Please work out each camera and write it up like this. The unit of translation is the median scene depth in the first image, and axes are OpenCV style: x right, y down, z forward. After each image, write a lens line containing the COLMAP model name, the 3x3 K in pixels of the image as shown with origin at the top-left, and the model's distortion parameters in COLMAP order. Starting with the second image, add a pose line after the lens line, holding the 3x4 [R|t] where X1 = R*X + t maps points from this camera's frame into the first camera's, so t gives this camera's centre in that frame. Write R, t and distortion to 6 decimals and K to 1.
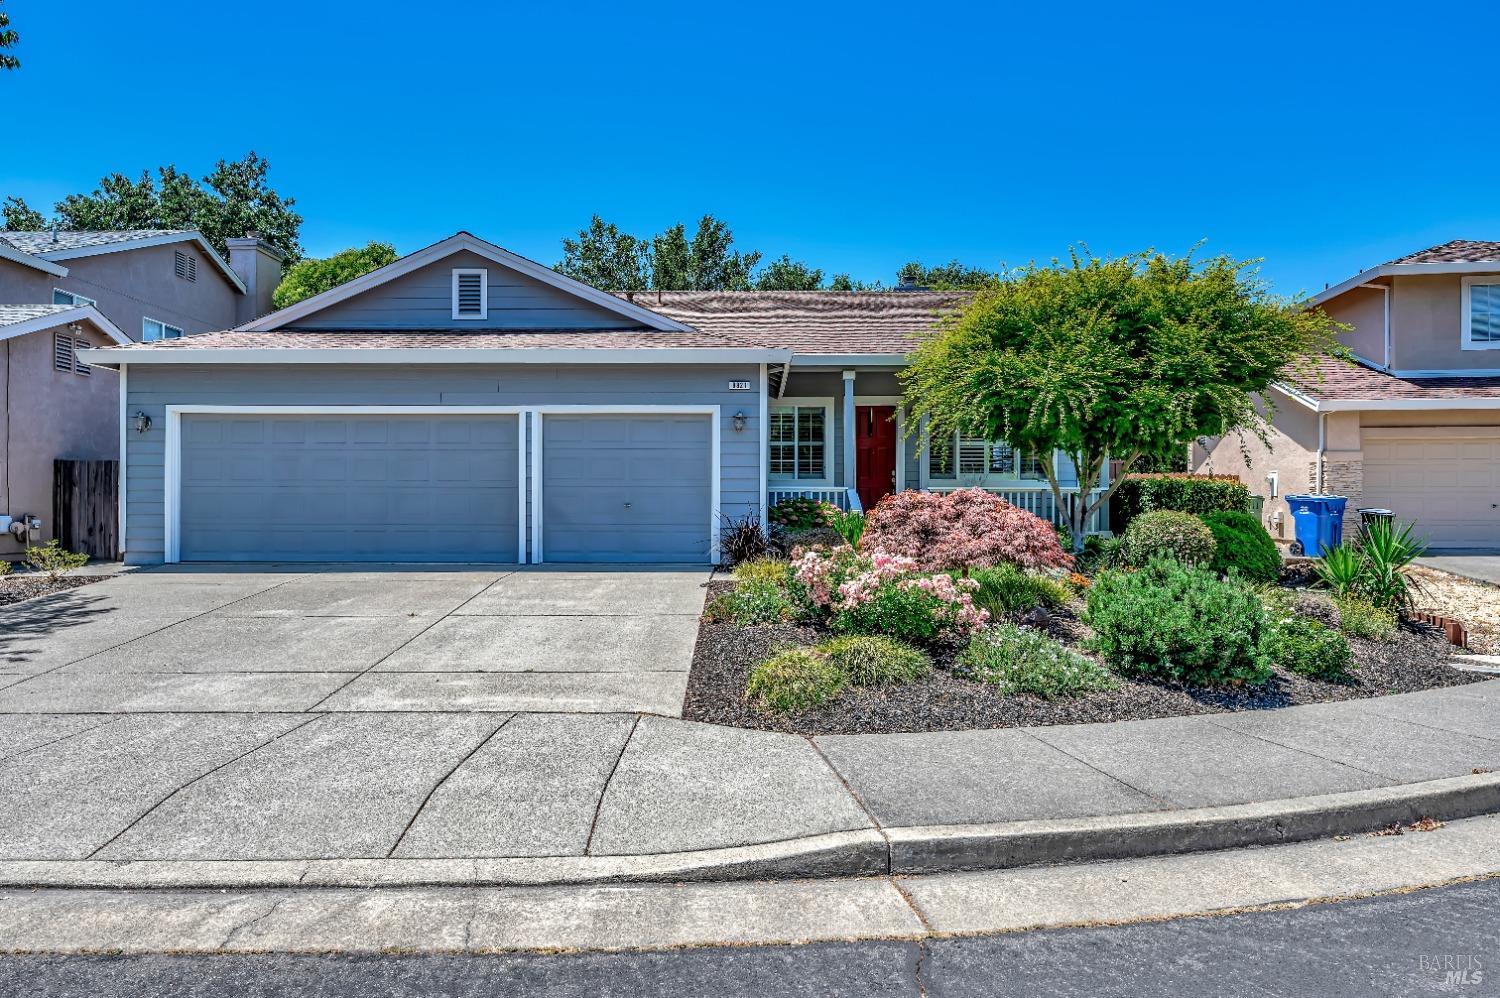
lens RADIAL K [[860.0, 0, 749.7], [0, 860.0, 514.8], [0, 0, 1]] dist [0.001628, 0.000169]
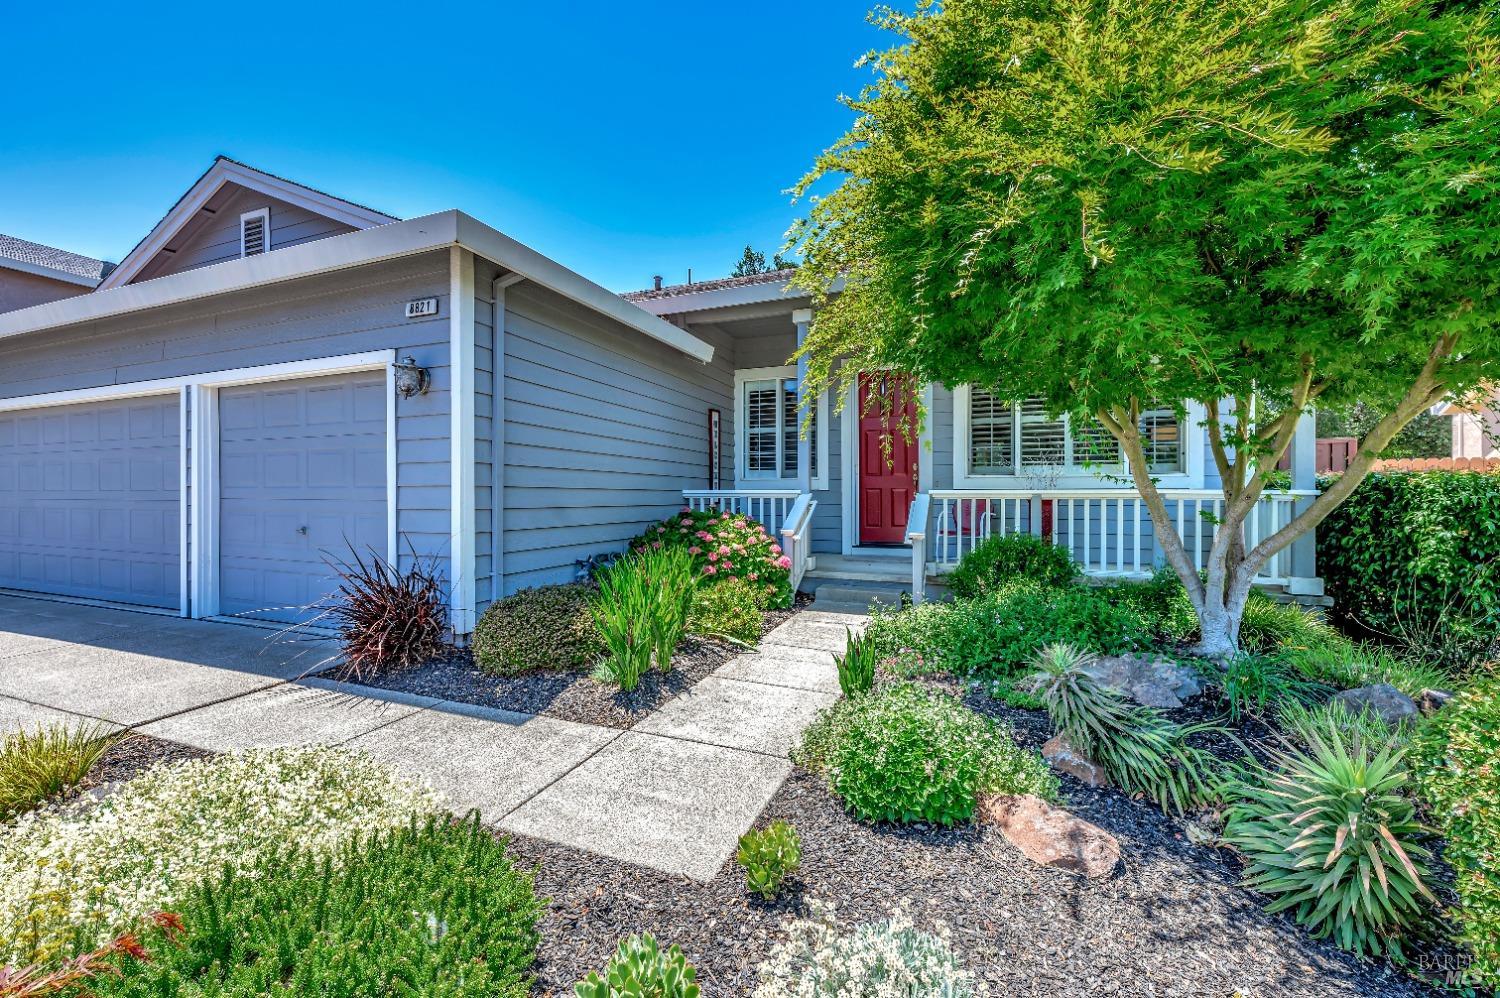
lens RADIAL K [[596.9, 0, 750.0], [0, 596.9, 499.0], [0, 0, 1]] dist [0.002299, 0.000122]
pose [[0.935507, 0.001501, -0.353305, 0.296216], [0.000018, 0.999991, 0.004295, -0.035540], [0.353308, -0.004024, 0.935498, 0.711307]]
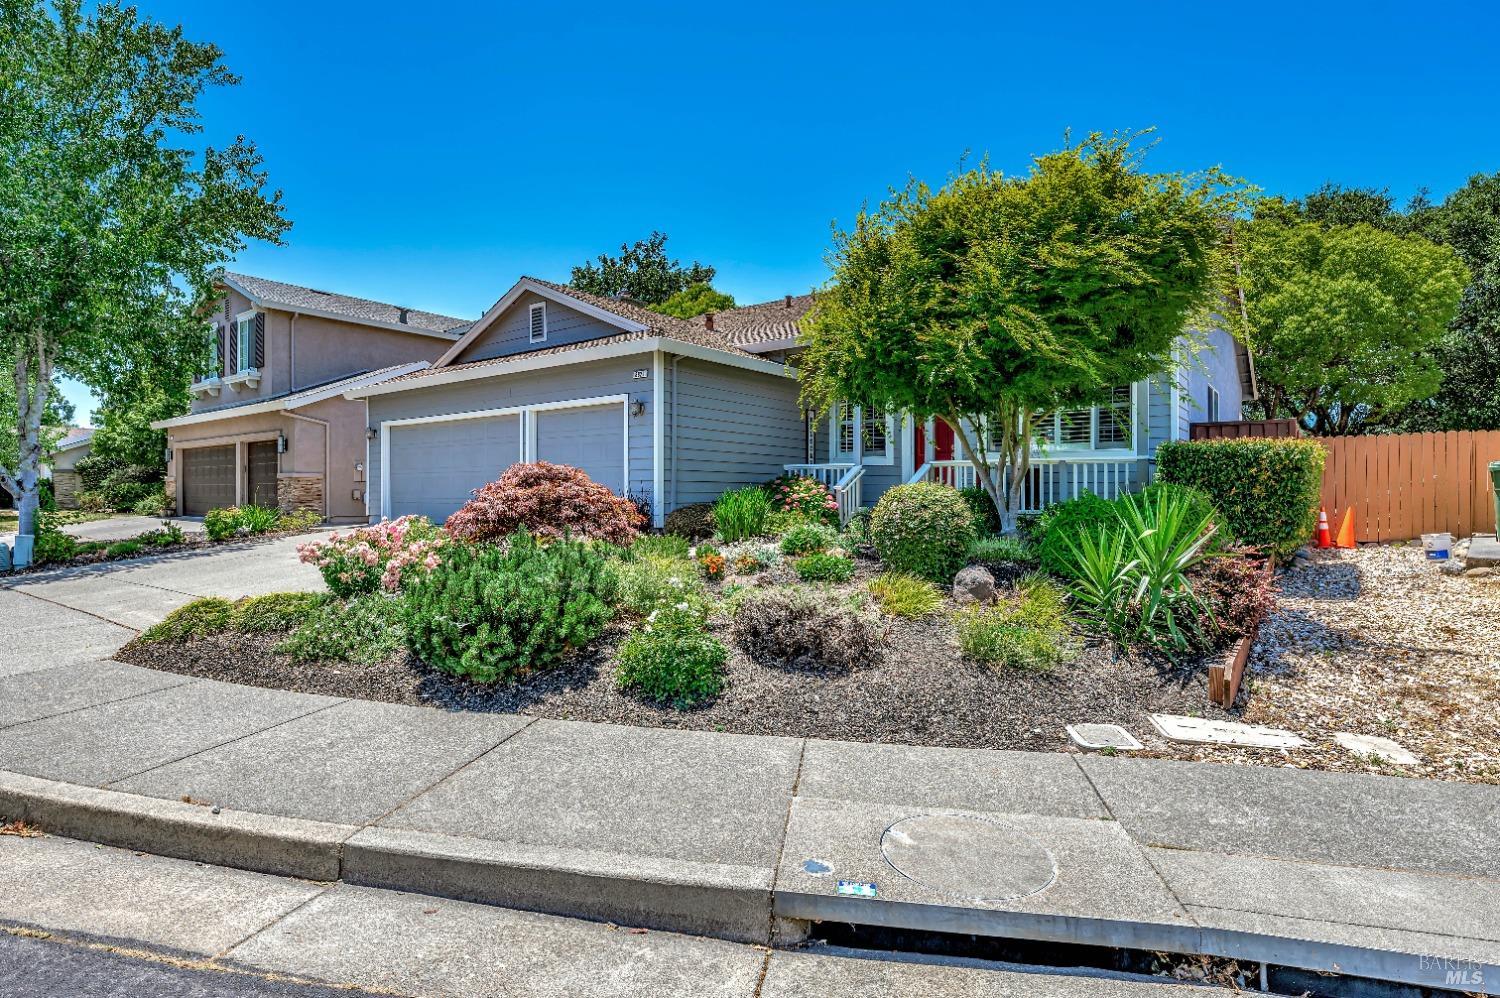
lens RADIAL K [[753.9, 0, 750.0], [0, 753.9, 499.0], [0, 0, 1]] dist [0.000051, 0.000191]
pose [[0.805698, 0.004174, -0.592312, 0.662283], [-0.000937, 0.999983, 0.005773, 0.004001], [0.592326, -0.004096, 0.805688, 0.290982]]
